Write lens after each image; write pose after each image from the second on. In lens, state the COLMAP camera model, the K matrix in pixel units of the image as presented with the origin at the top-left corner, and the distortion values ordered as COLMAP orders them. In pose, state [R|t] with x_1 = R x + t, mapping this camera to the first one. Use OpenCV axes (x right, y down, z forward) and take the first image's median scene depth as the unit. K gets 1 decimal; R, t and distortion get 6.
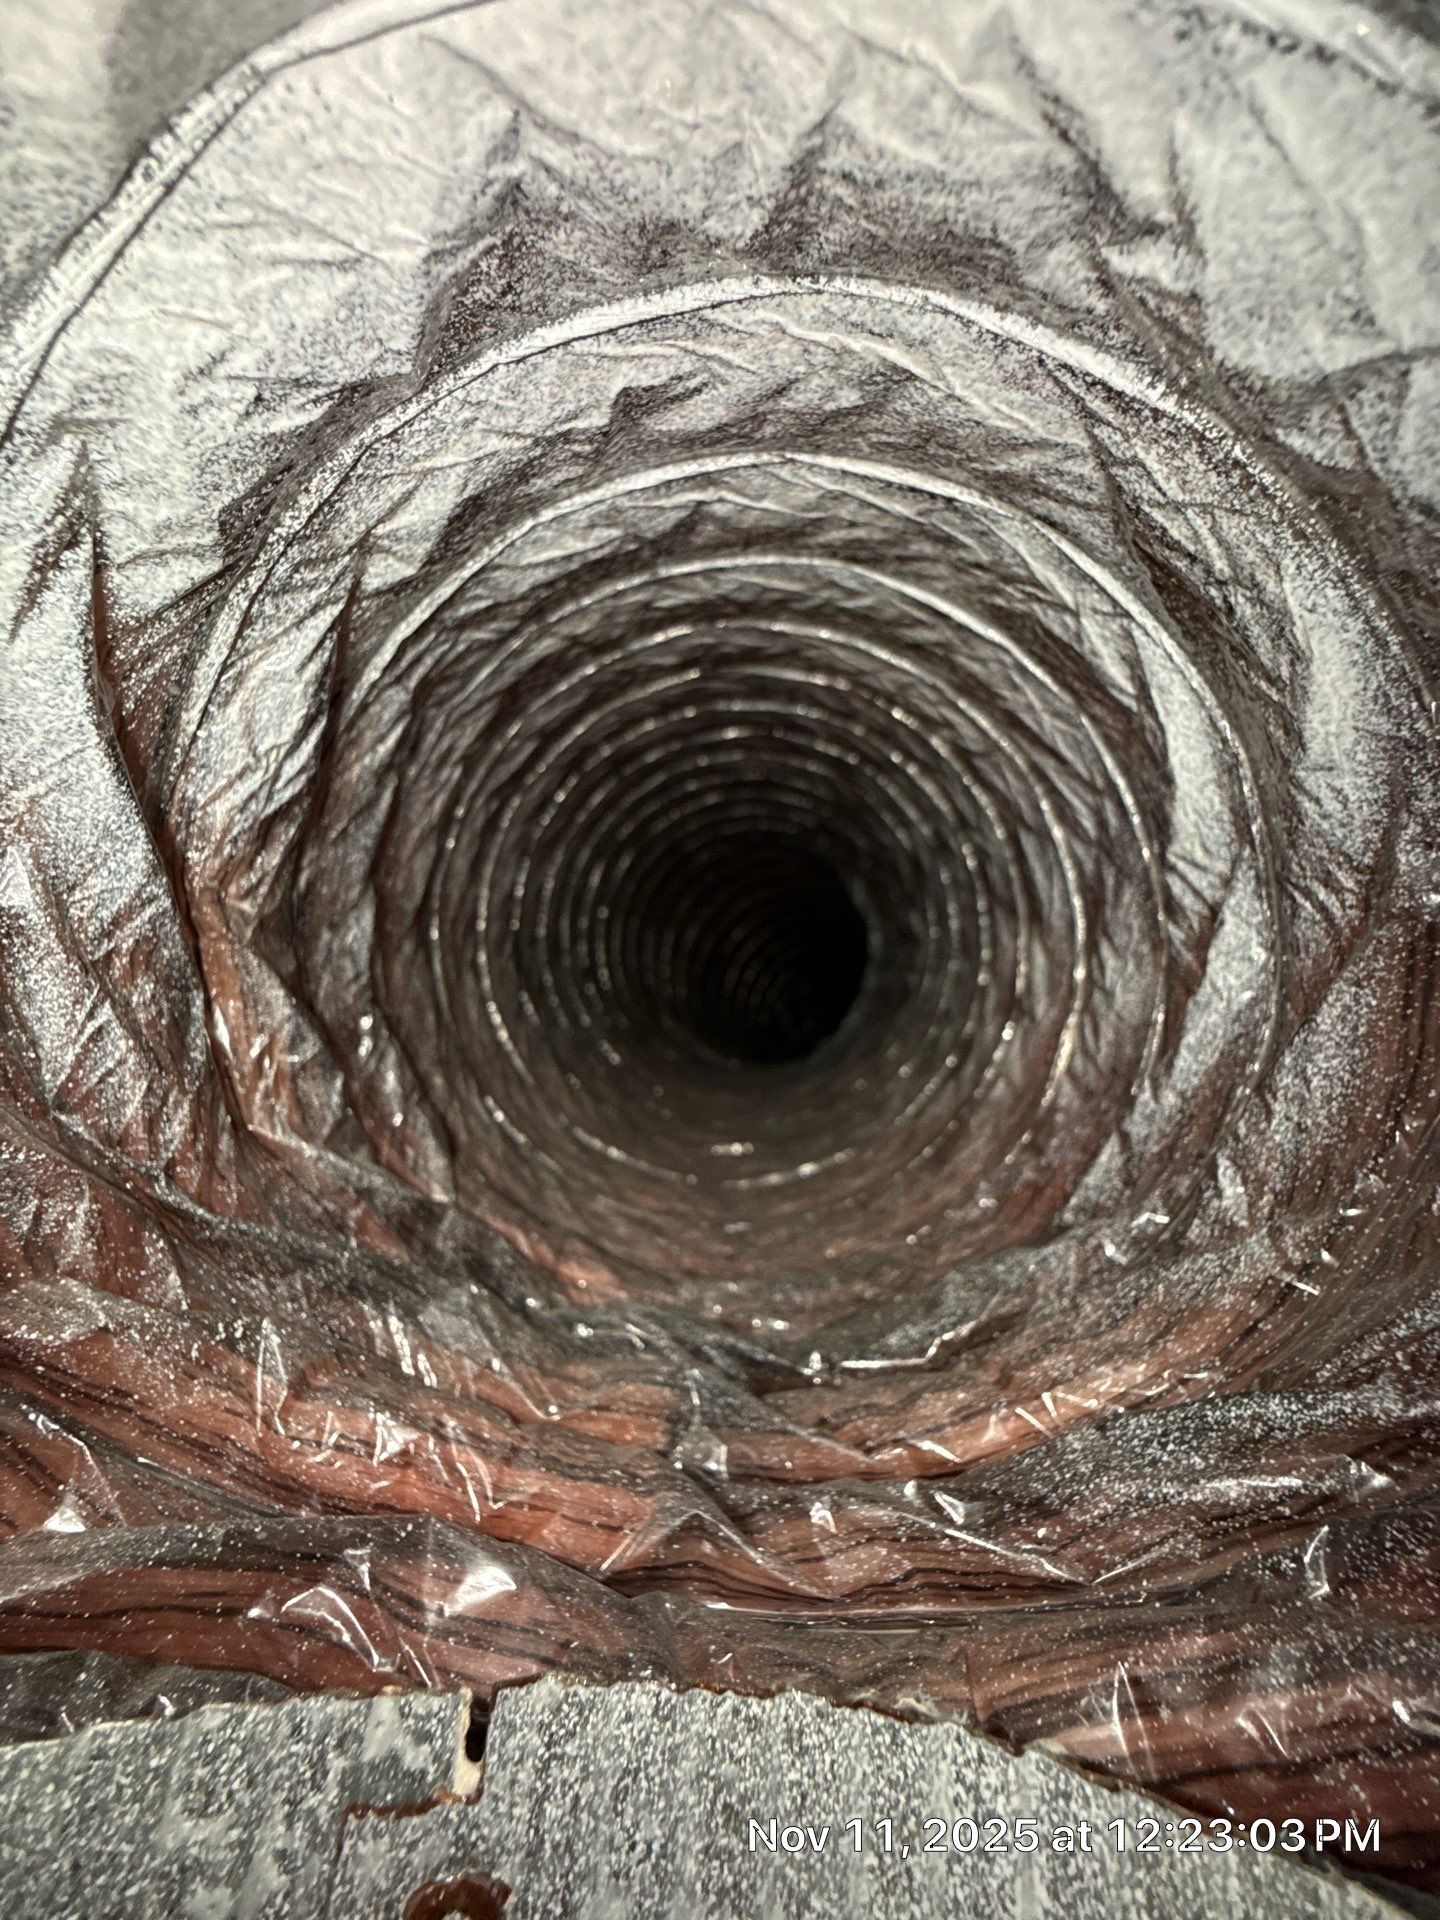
lens RADIAL K [[740.9, 0, 724.6], [0, 740.9, 960.0], [0, 0, 1]] dist [-0.021052, 0.004121]
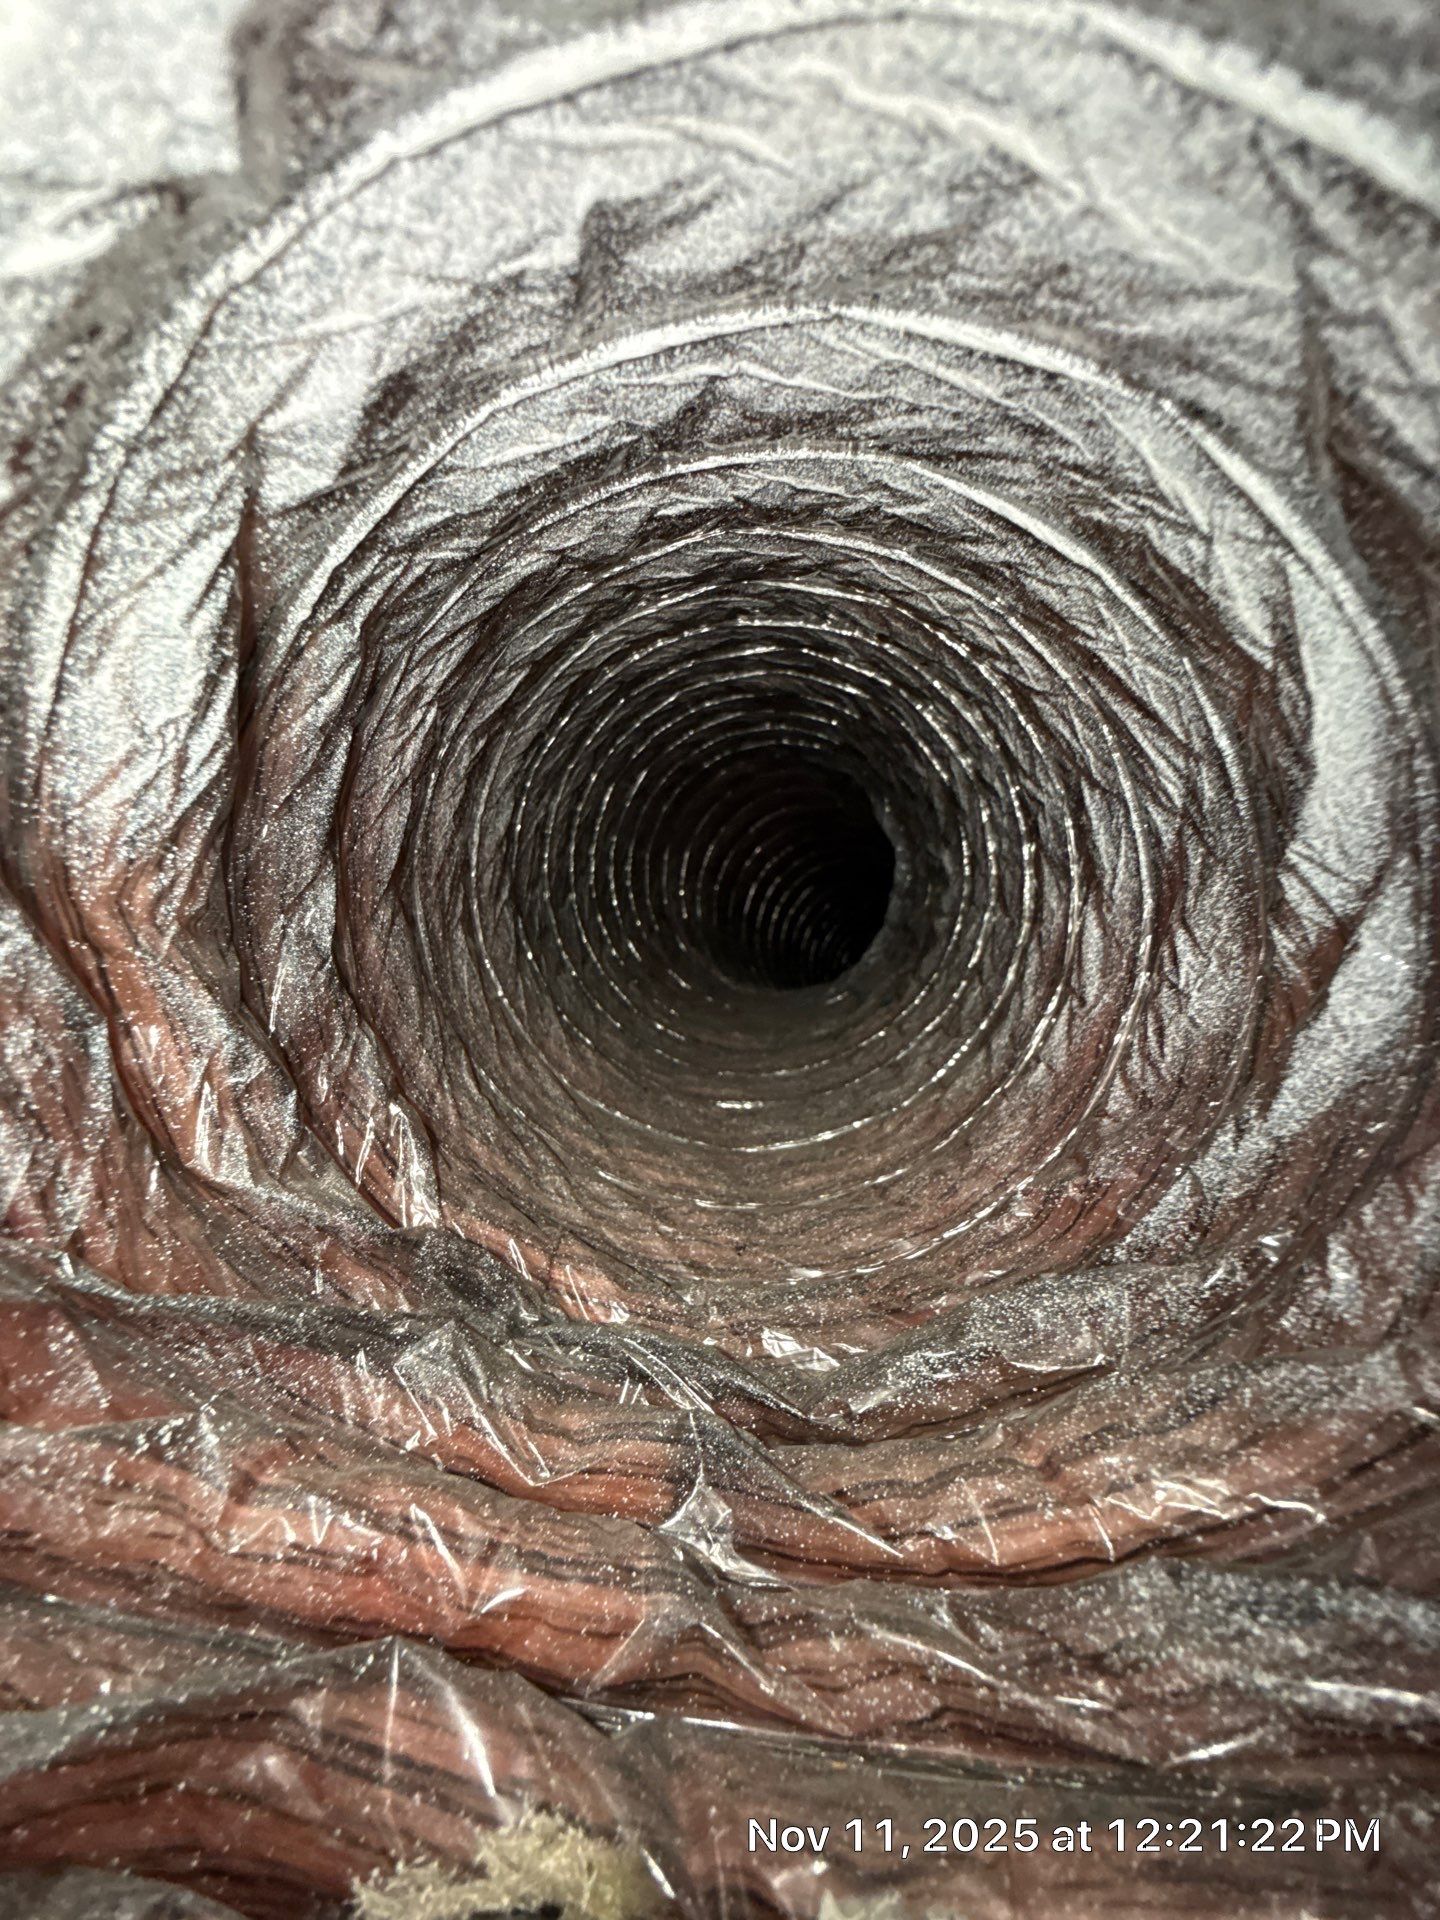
lens RADIAL K [[740.9, 0, 724.6], [0, 740.9, 960.0], [0, 0, 1]] dist [-0.021052, 0.004121]
pose [[0.999720, 0.012024, -0.020393, 0.002429], [-0.009383, 0.992115, 0.124975, -0.142716], [0.021735, -0.124749, 0.991950, 0.207801]]
